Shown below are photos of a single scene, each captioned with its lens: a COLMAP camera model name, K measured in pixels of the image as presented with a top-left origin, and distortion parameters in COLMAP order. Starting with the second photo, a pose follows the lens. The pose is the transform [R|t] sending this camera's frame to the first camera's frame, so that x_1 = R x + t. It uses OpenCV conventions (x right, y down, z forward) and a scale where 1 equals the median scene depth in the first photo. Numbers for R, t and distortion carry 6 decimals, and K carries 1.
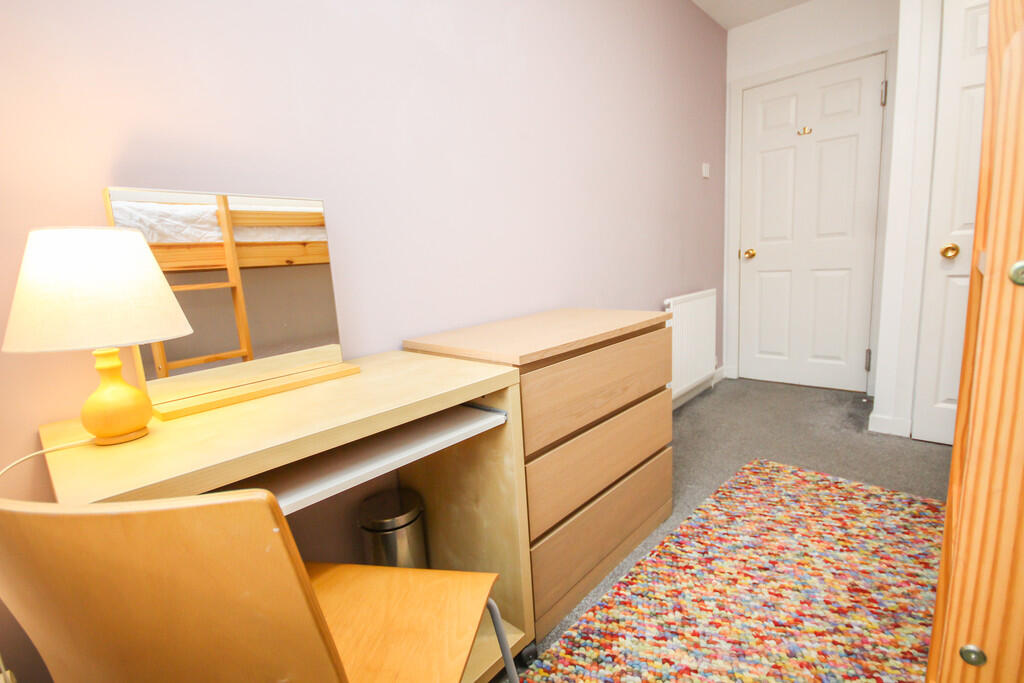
lens RADIAL K [[468.5, 0, 525.7], [0, 468.5, 331.2], [0, 0, 1]] dist [0.001497, -0.010157]
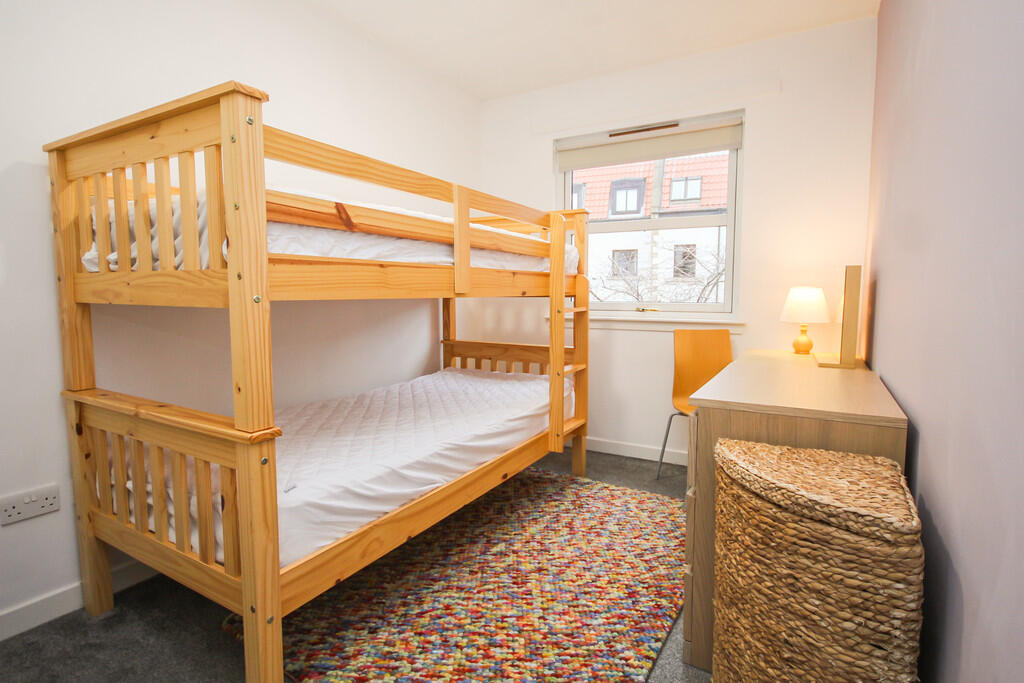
lens RADIAL K [[468.5, 0, 525.7], [0, 468.5, 331.2], [0, 0, 1]] dist [0.001497, -0.010157]
pose [[-0.976683, 0.075364, -0.201024, 0.826980], [0.022799, 0.967474, 0.251939, -0.408003], [0.213472, 0.241482, -0.946634, 1.884515]]
